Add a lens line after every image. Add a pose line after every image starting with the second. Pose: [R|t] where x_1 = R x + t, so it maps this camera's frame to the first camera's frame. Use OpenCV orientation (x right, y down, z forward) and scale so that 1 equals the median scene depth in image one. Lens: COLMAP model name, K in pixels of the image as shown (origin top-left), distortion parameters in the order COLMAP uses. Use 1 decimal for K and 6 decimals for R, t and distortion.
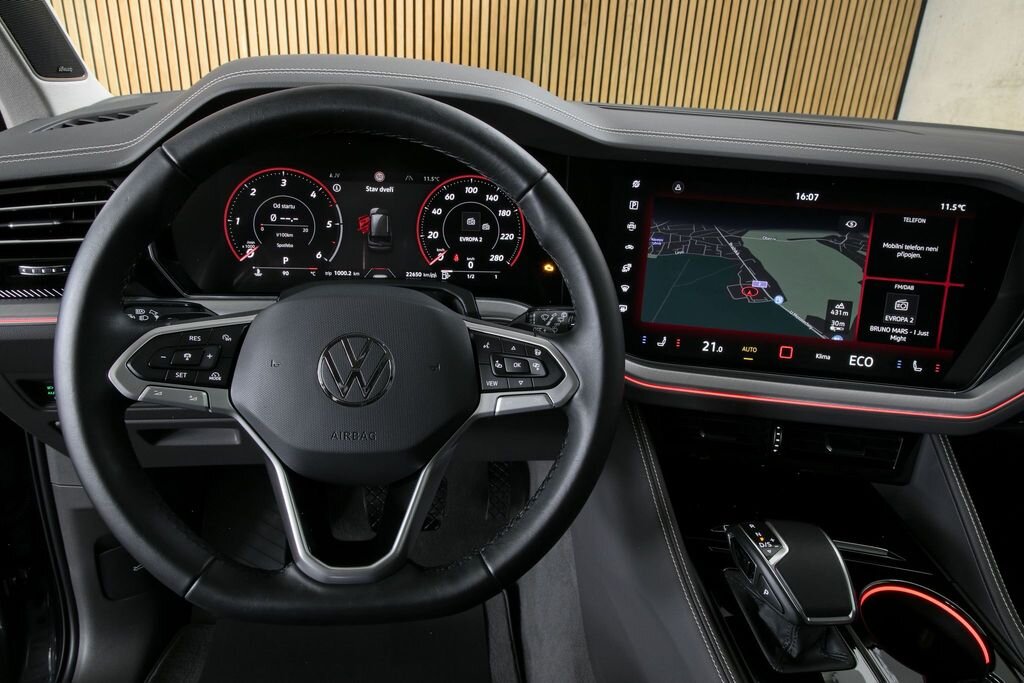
lens RADIAL K [[699.8, 0, 512.0], [0, 699.8, 341.5], [0, 0, 1]] dist [0.027830, -0.006330]
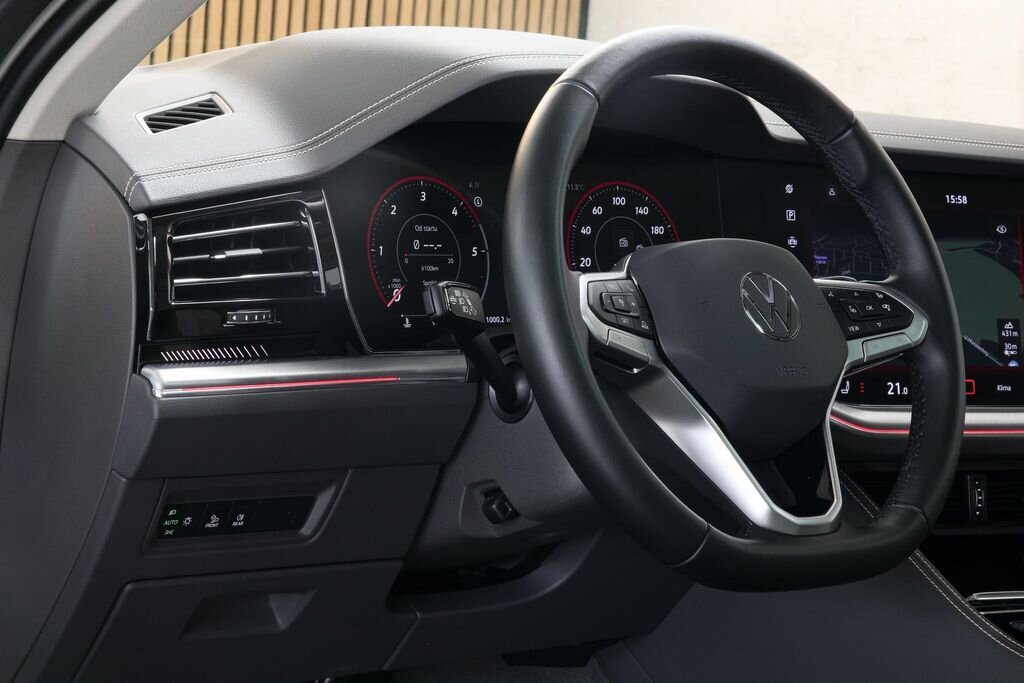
lens RADIAL K [[2234.0, 0, 512.0], [0, 2234.0, 341.5], [0, 0, 1]] dist [-0.308169, 0.325478]
pose [[0.842796, -0.060454, 0.534828, -1.417674], [0.168114, 0.973525, -0.154878, 0.271422], [-0.511305, 0.220442, 0.830646, -0.854323]]
